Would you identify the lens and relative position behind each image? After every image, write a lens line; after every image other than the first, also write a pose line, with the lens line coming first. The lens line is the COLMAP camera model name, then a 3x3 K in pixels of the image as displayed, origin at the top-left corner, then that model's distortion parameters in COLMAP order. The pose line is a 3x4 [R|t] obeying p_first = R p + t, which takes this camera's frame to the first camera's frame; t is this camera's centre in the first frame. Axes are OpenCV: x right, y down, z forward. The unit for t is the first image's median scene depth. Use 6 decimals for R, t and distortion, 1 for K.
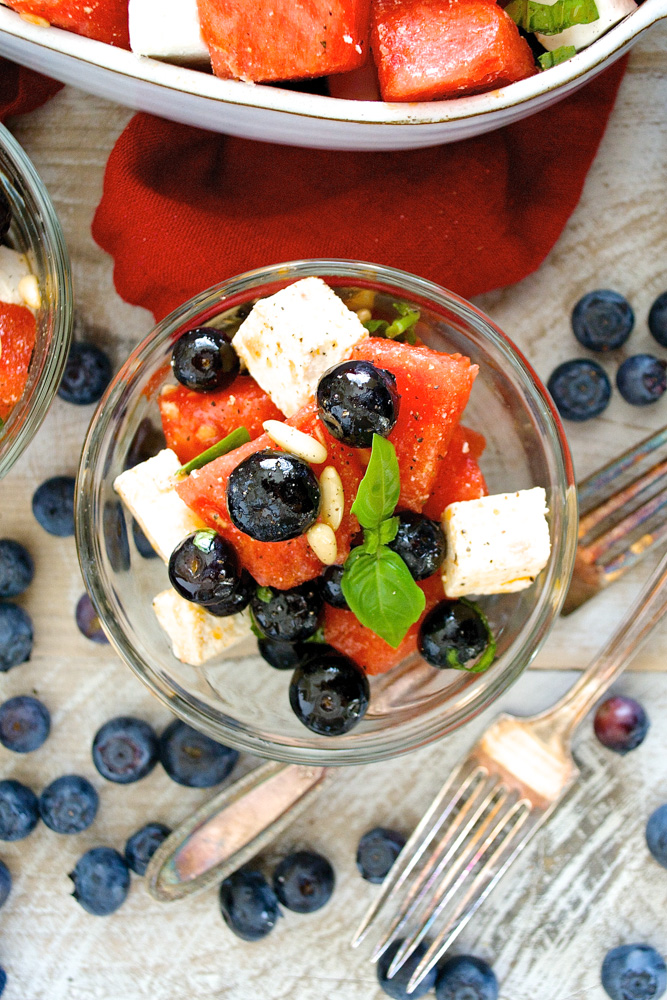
lens RADIAL K [[1497.6, 0, 332.1], [0, 1497.6, 503.0], [0, 0, 1]] dist [-0.040009, 0.000000]
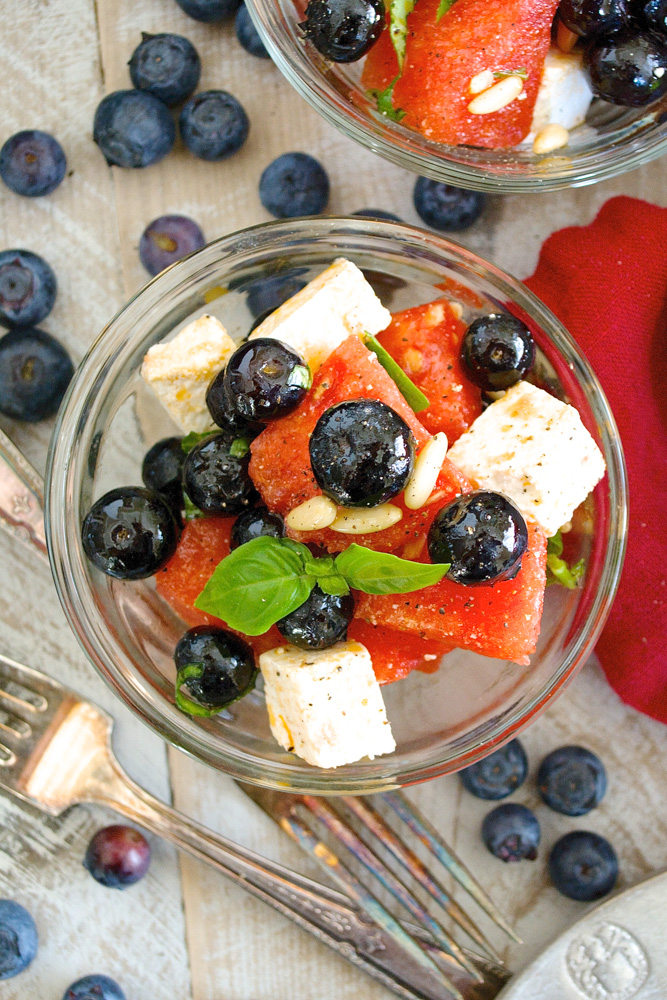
lens RADIAL K [[1747.2, 0, 342.6], [0, 1747.2, 504.5], [0, 0, 1]] dist [-0.030360, 0.000000]
pose [[0.106438, 0.991888, 0.069490, -0.075443], [-0.990928, 0.111583, -0.074901, 0.079727], [-0.082047, -0.060888, 0.994767, -0.013907]]
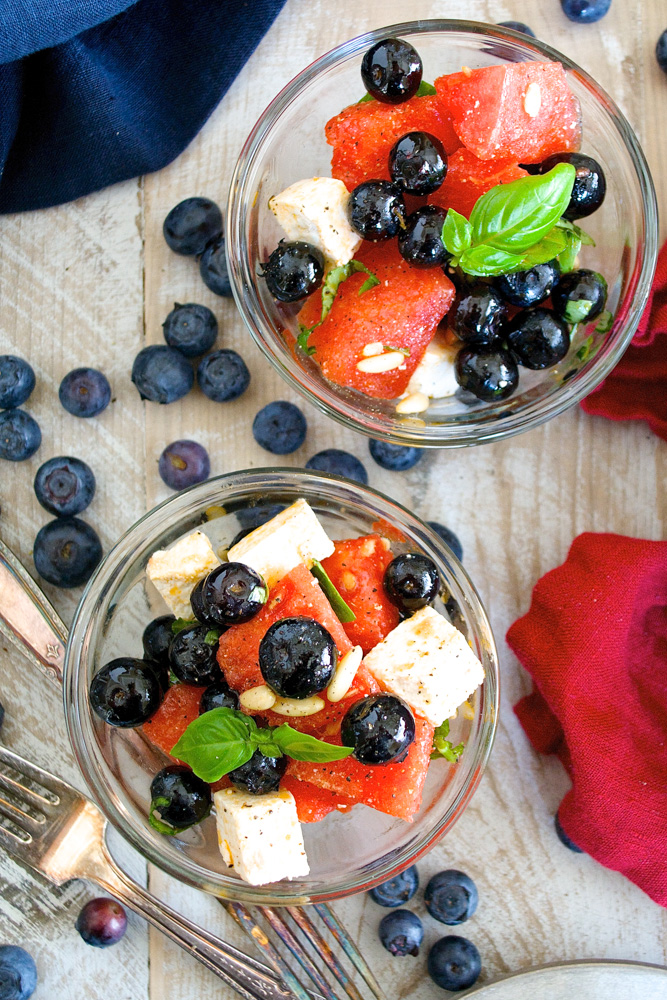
lens RADIAL K [[1457.5, 0, 336.9], [0, 1457.5, 498.2], [0, 0, 1]] dist [-0.047534, 0.000000]
pose [[0.022936, 0.999044, 0.037213, -0.189541], [-0.998451, 0.024777, -0.049813, 0.017447], [-0.050687, -0.036013, 0.998065, -0.123673]]
